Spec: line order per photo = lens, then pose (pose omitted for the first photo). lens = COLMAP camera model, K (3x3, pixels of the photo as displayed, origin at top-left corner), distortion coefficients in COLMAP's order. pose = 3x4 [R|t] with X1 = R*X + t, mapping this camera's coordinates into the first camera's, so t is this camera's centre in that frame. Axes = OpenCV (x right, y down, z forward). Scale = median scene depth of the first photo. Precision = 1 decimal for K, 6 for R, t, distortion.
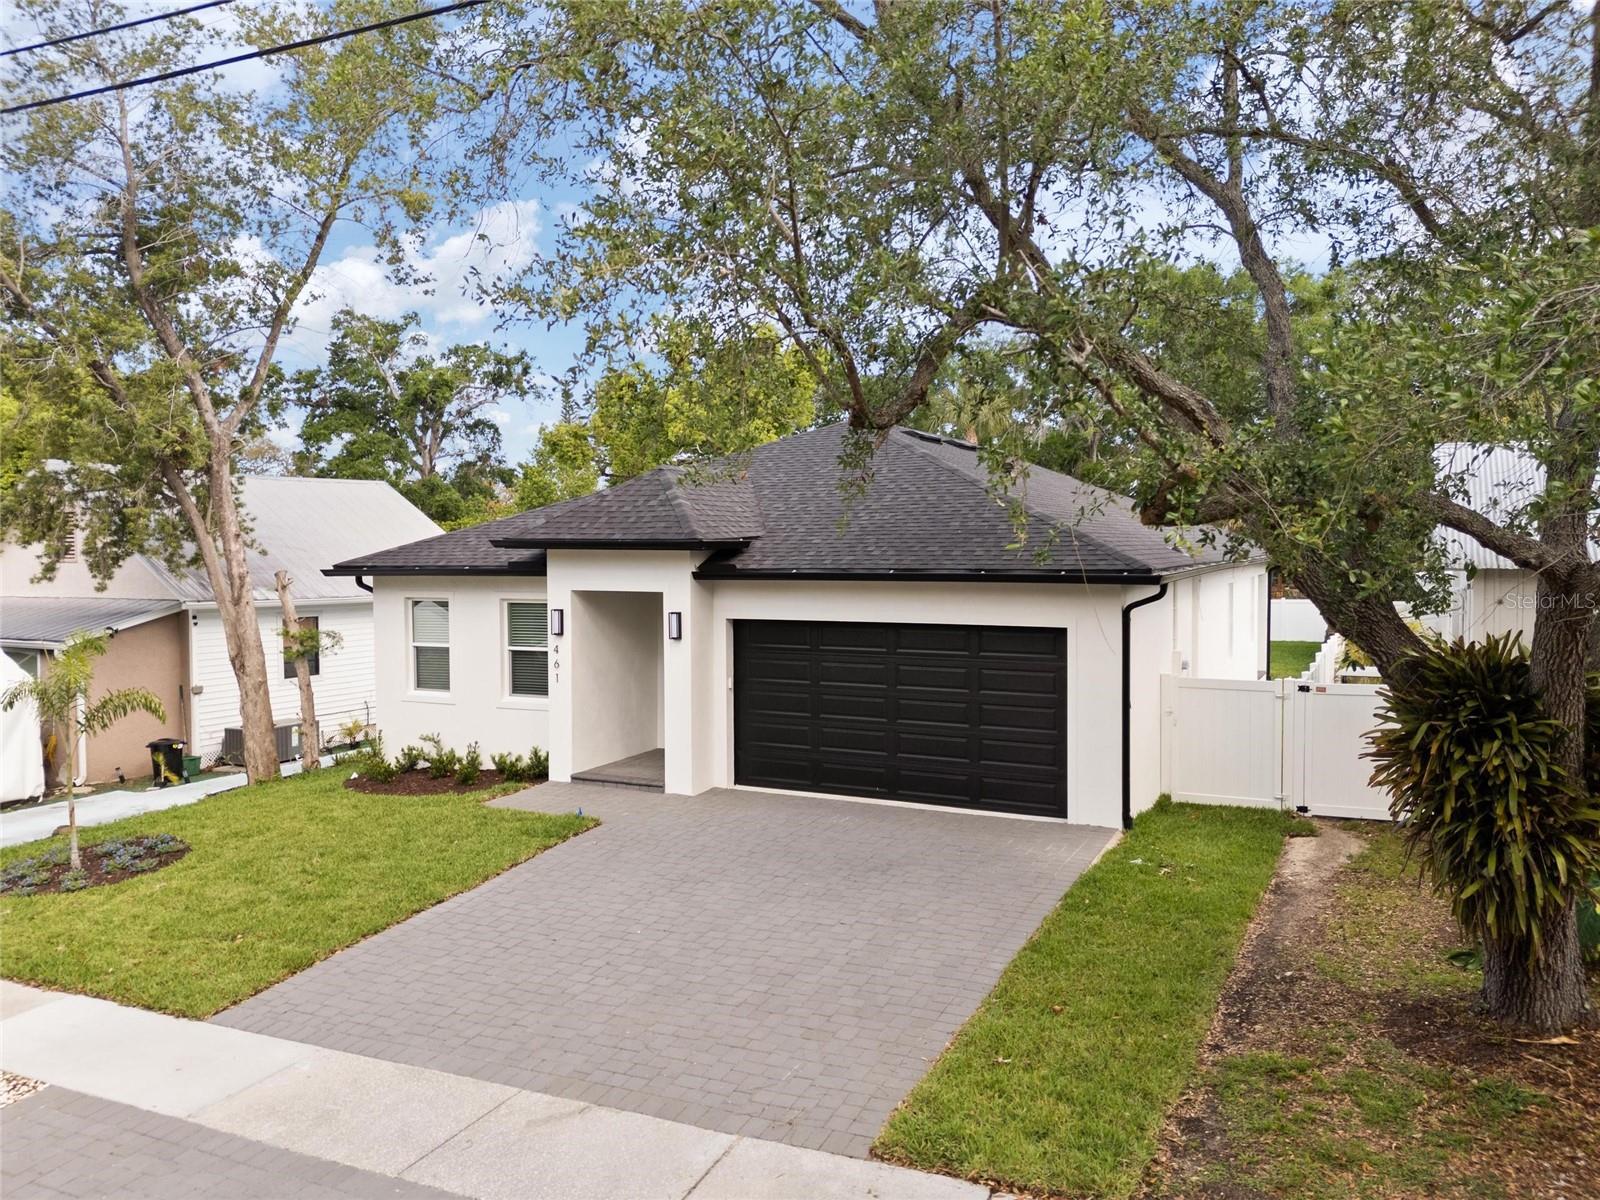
lens RADIAL K [[1165.0, 0, 802.4], [0, 1165.0, 611.3], [0, 0, 1]] dist [0.075779, -0.083791]
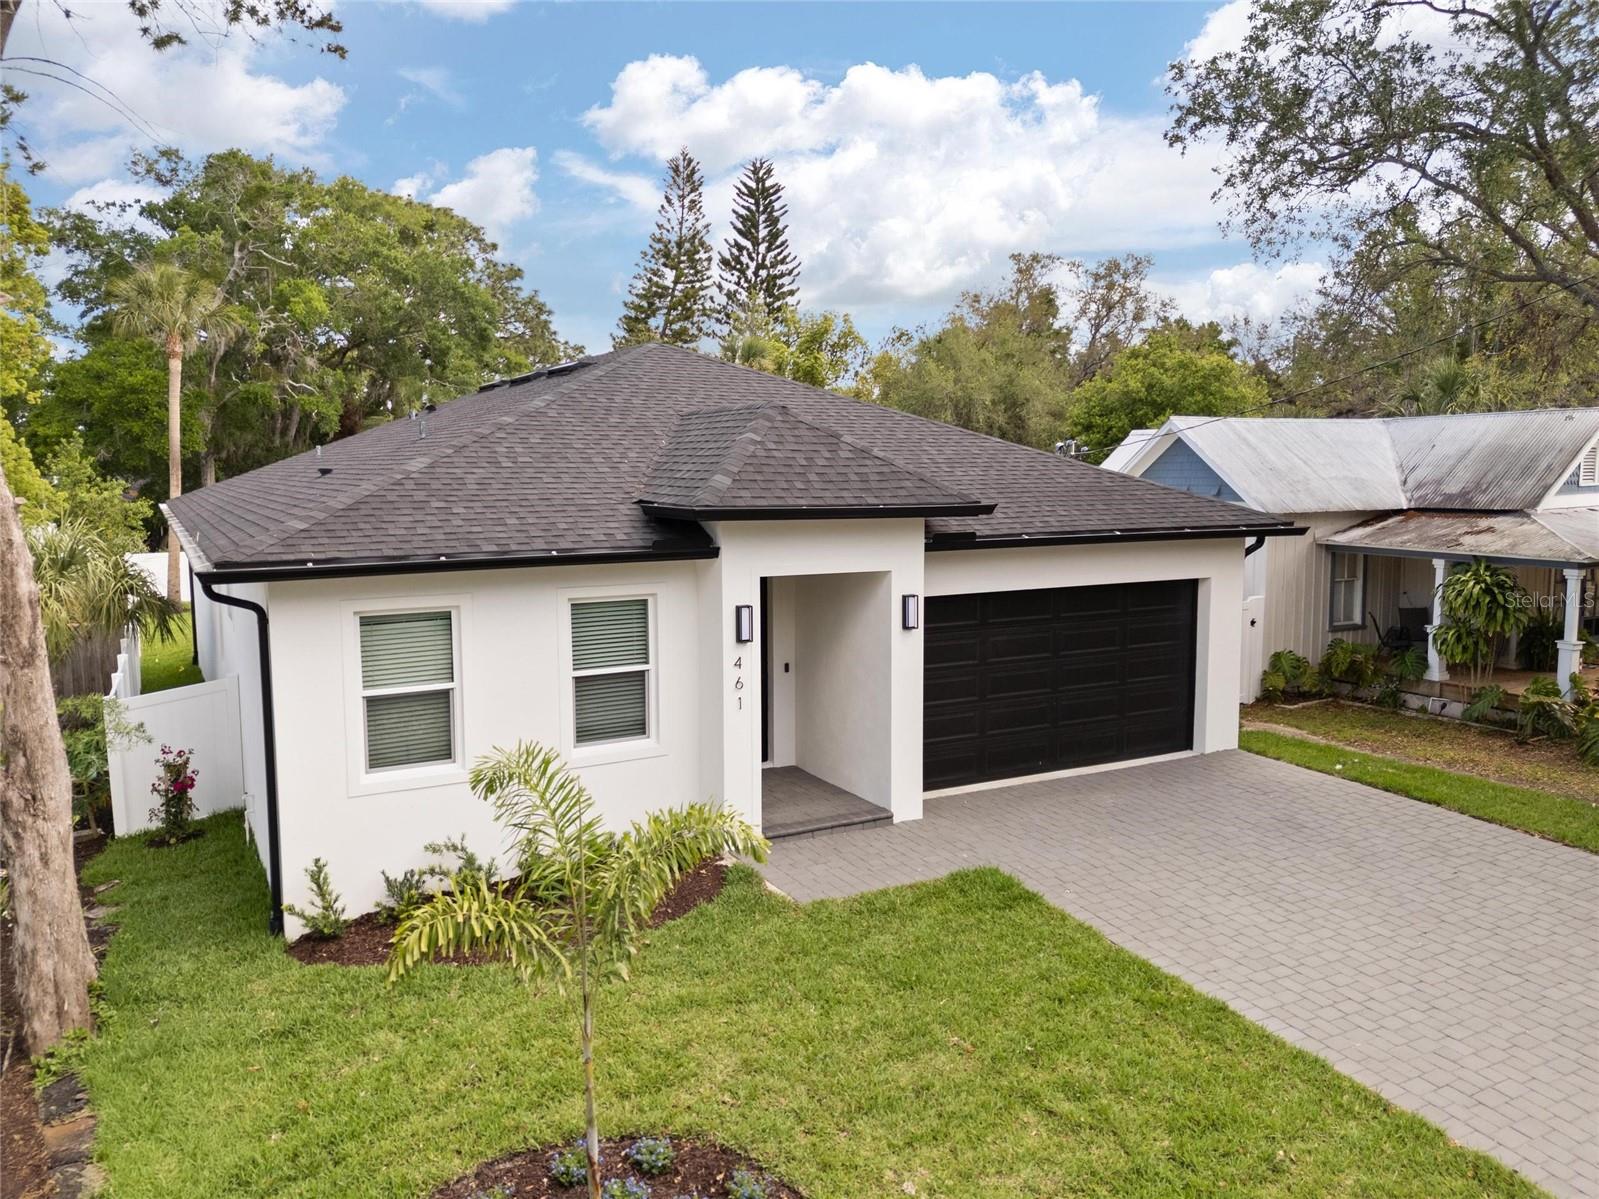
lens RADIAL K [[1164.3, 0, 801.9], [0, 1164.3, 610.8], [0, 0, 1]] dist [0.075779, -0.083791]
pose [[0.573876, -0.093195, 0.813622, -0.782728], [0.046935, 0.995614, 0.080935, -0.054952], [-0.817596, -0.008259, 0.575733, 0.596101]]
